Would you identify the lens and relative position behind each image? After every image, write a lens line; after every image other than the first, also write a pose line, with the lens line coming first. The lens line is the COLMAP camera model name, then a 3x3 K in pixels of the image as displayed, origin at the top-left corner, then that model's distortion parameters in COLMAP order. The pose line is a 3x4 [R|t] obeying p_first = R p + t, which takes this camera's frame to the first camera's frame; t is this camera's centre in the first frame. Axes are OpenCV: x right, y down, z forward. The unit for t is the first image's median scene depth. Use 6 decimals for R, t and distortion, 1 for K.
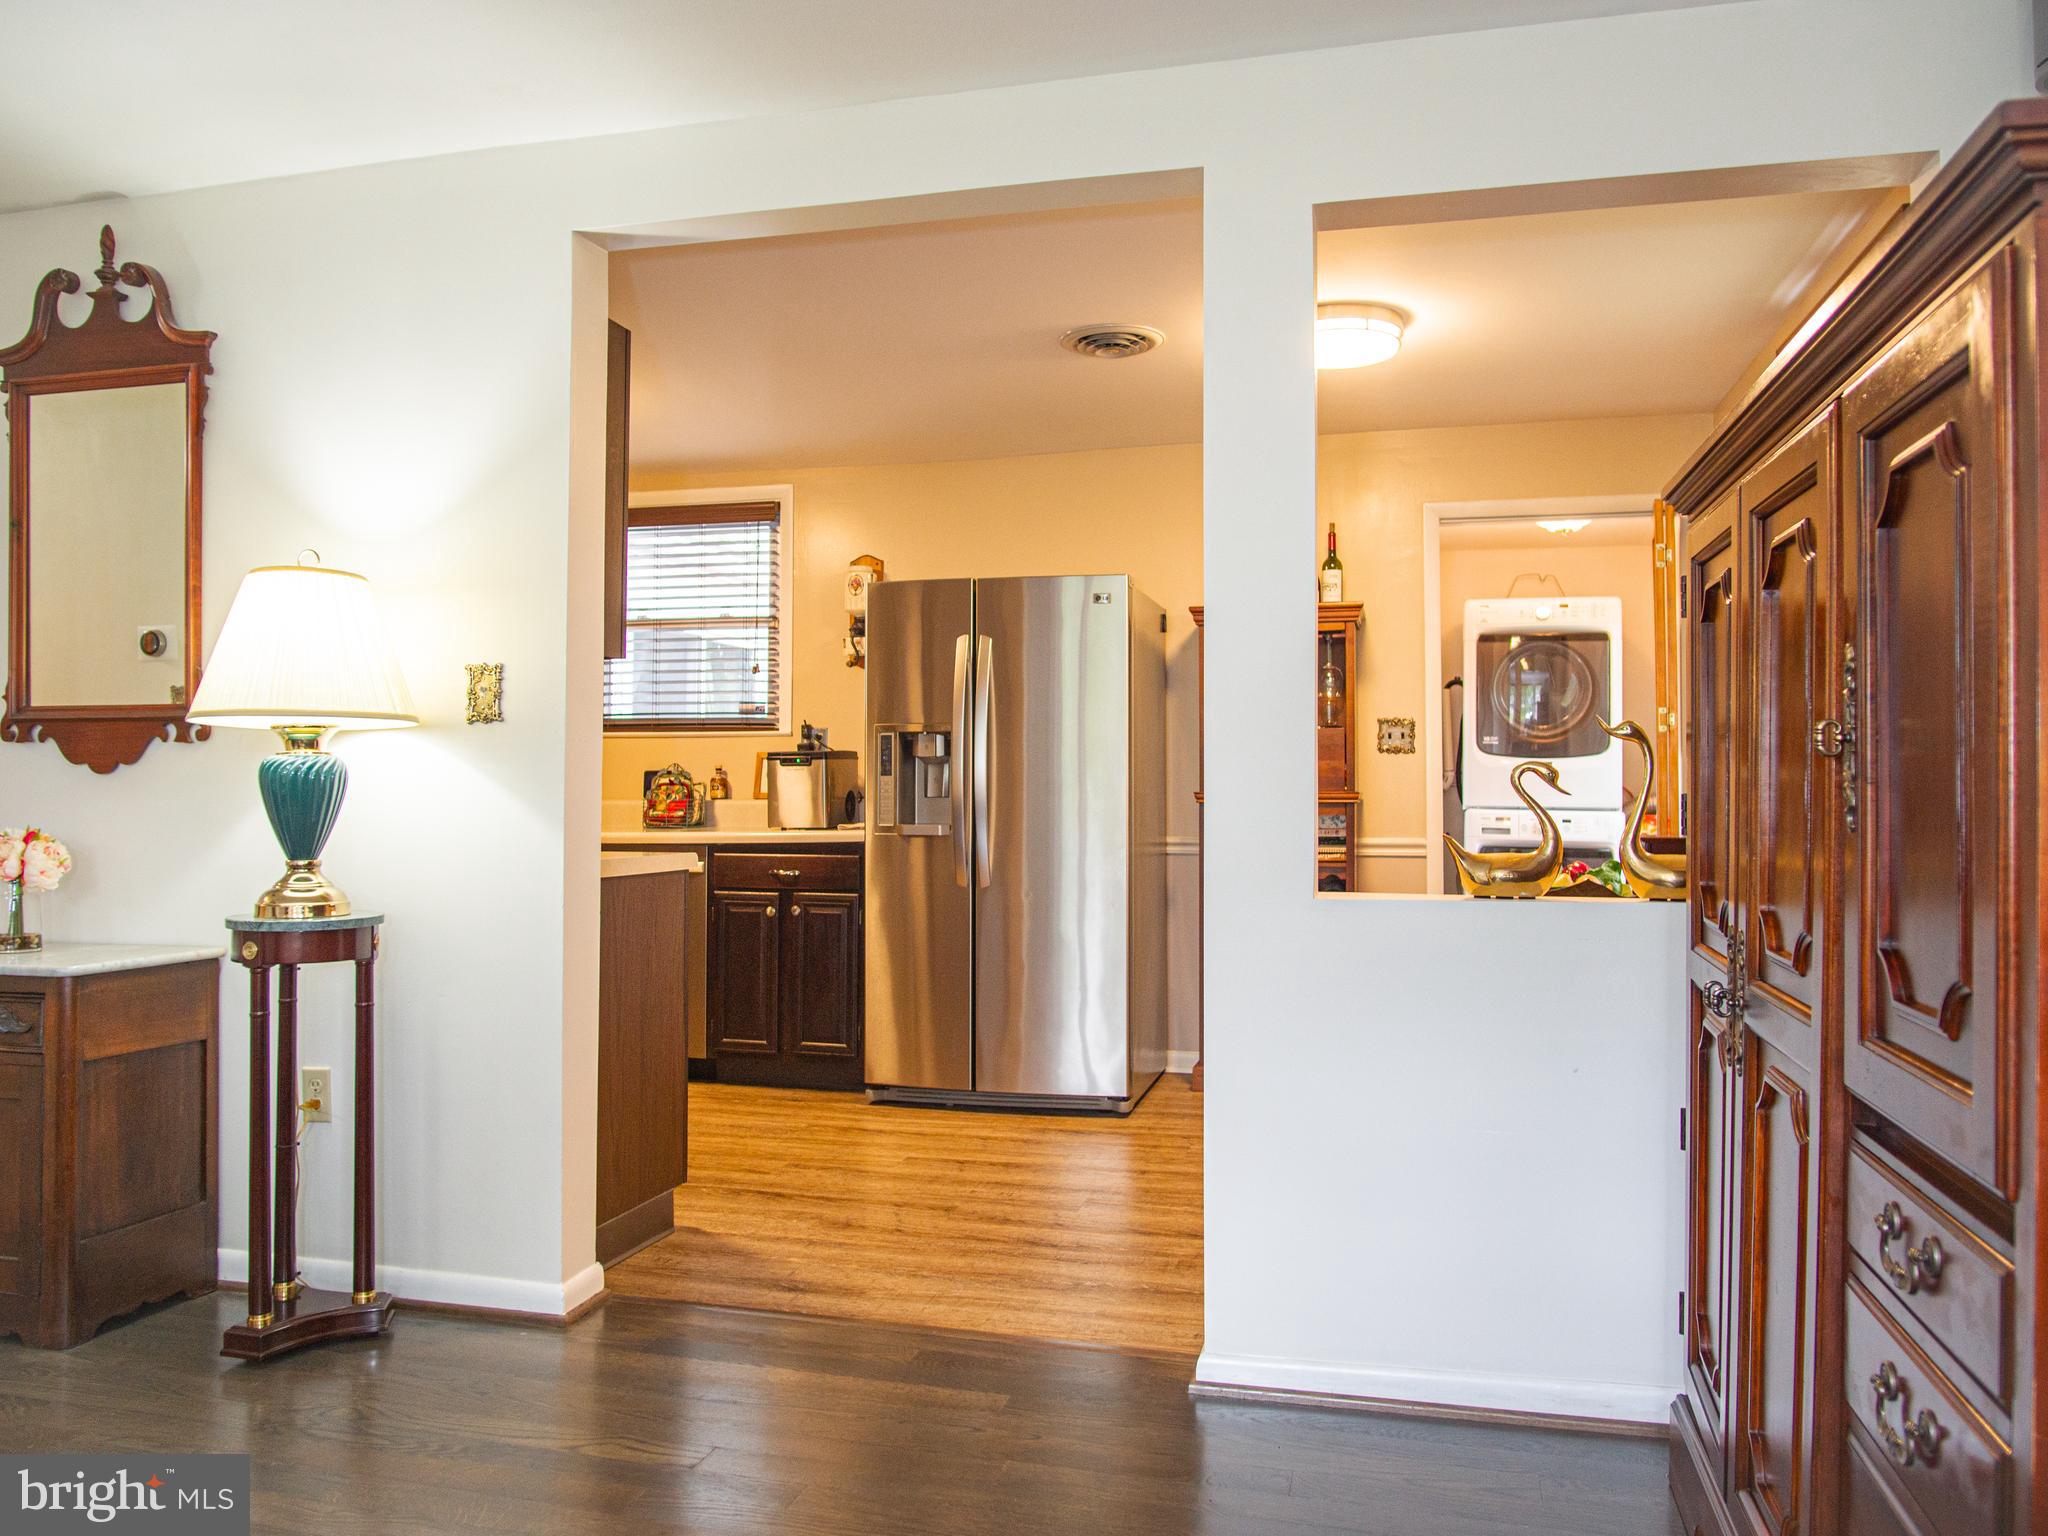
lens RADIAL K [[1490.9, 0, 1035.2], [0, 1490.9, 760.8], [0, 0, 1]] dist [-0.031249, 0.005832]
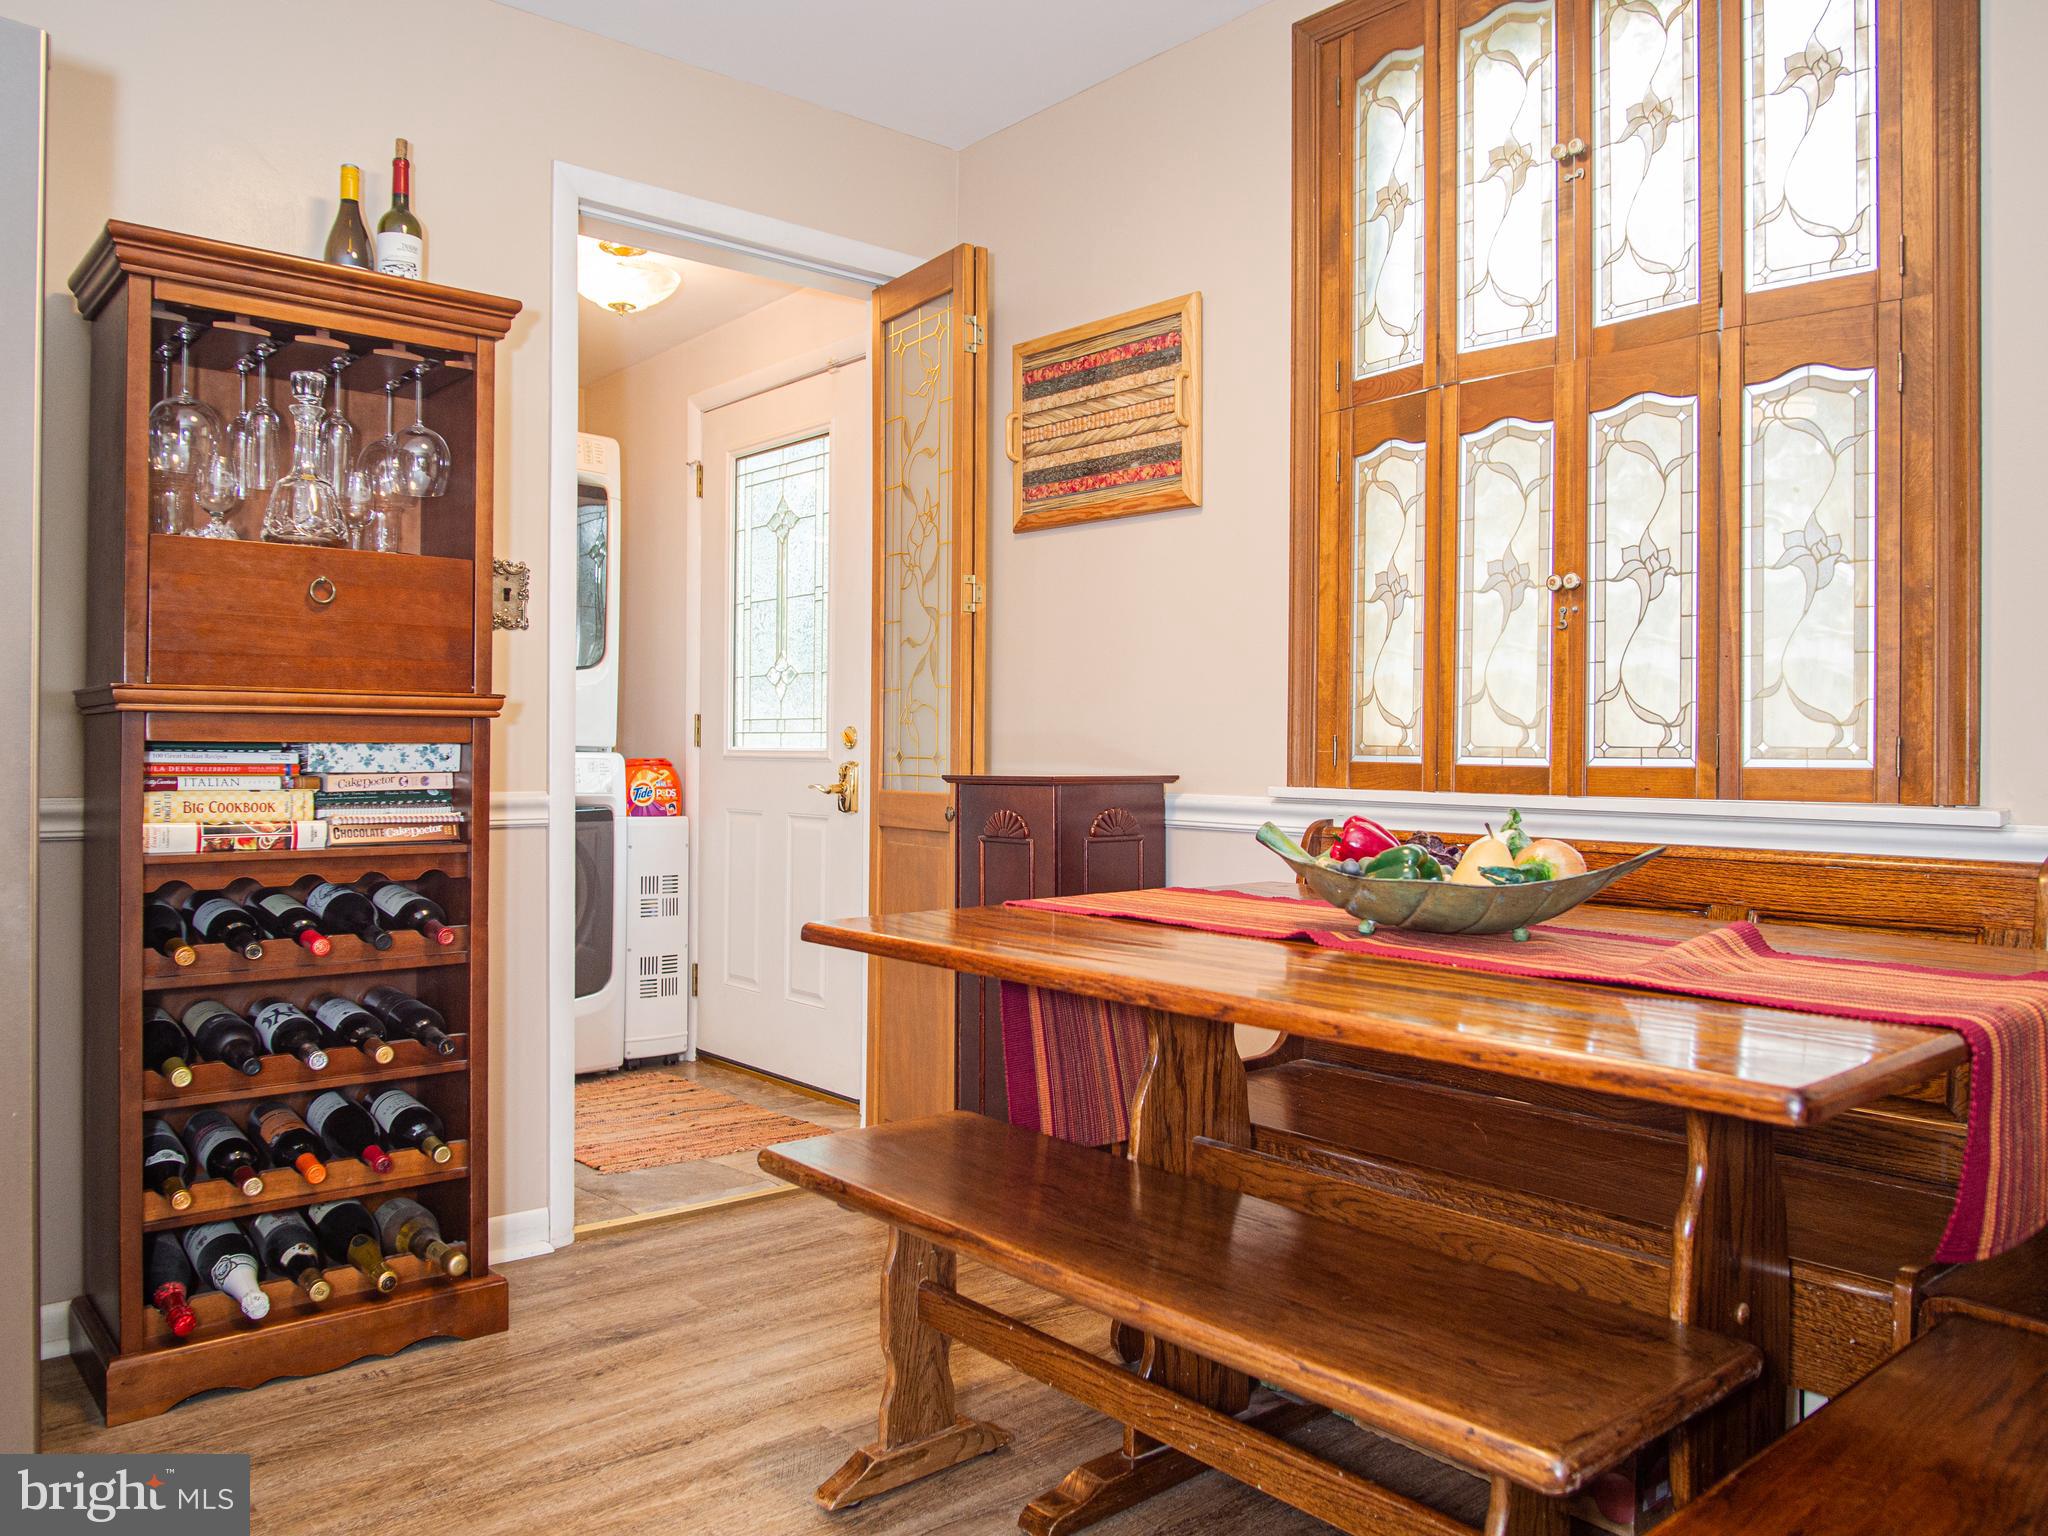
lens RADIAL K [[1501.6, 0, 961.8], [0, 1501.6, 773.9], [0, 0, 1]] dist [-0.062777, 0.001521]
pose [[0.592295, -0.006103, 0.805698, -0.129997], [-0.019459, 0.999571, 0.021877, 0.052517], [-0.805486, -0.028636, 0.591922, 0.942929]]
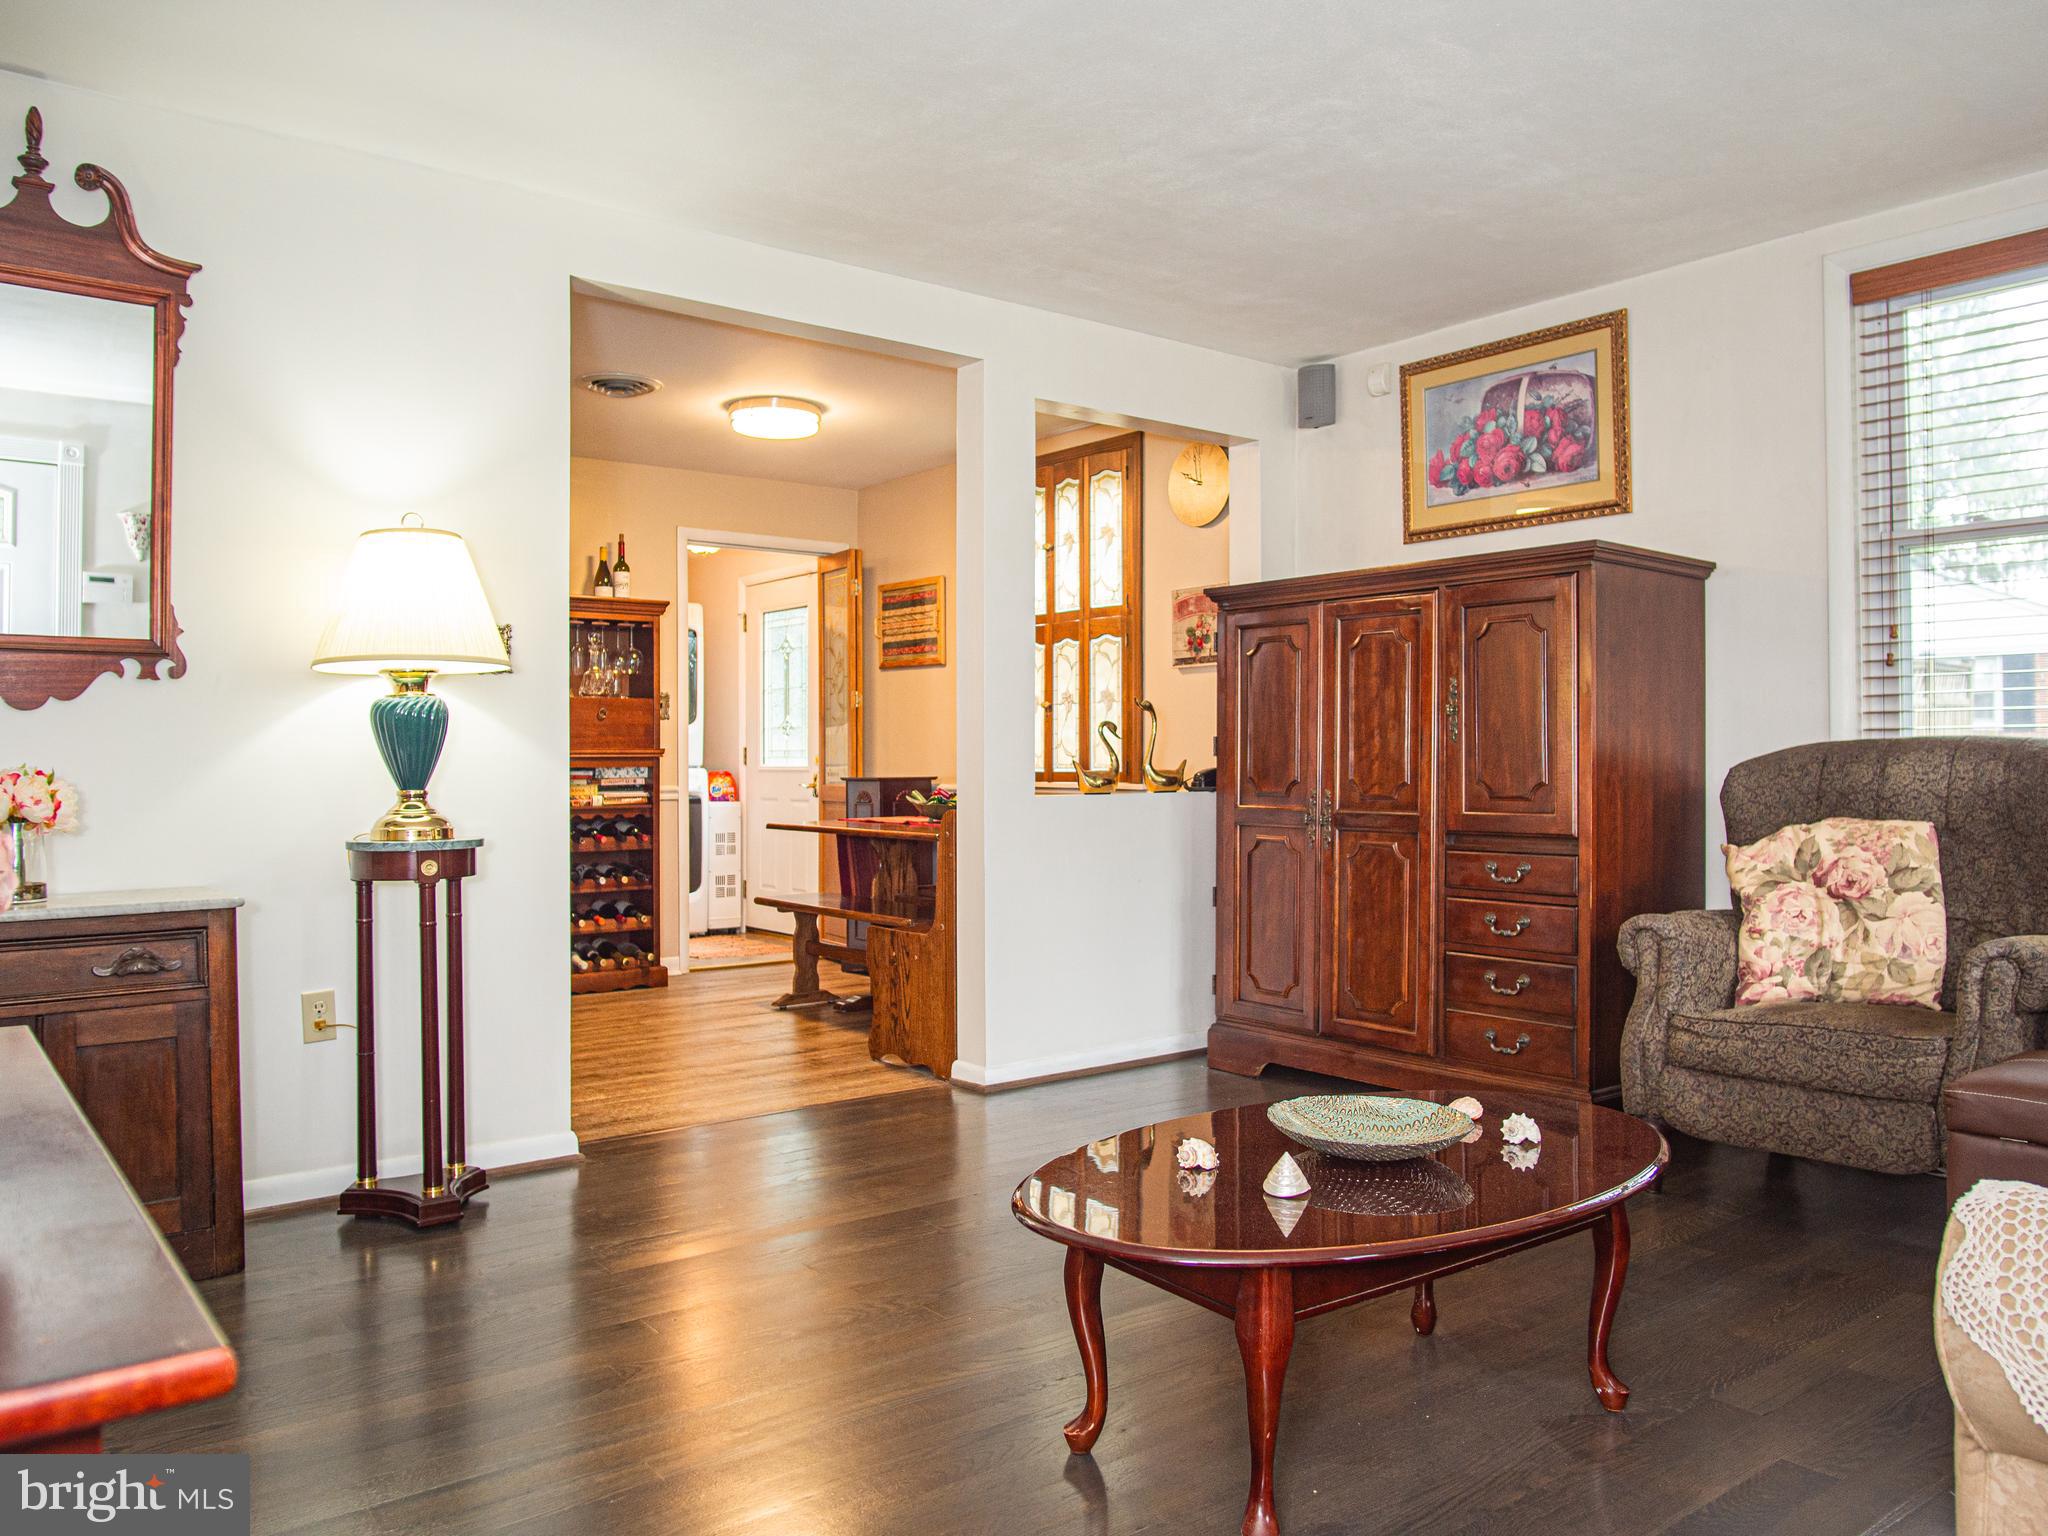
lens RADIAL K [[1501.6, 0, 961.8], [0, 1501.6, 773.9], [0, 0, 1]] dist [-0.062777, 0.001521]
pose [[0.629247, -0.008139, 0.777163, -0.991698], [-0.008419, 0.999815, 0.017287, 0.028848], [-0.777160, -0.017421, 0.629062, -0.021913]]
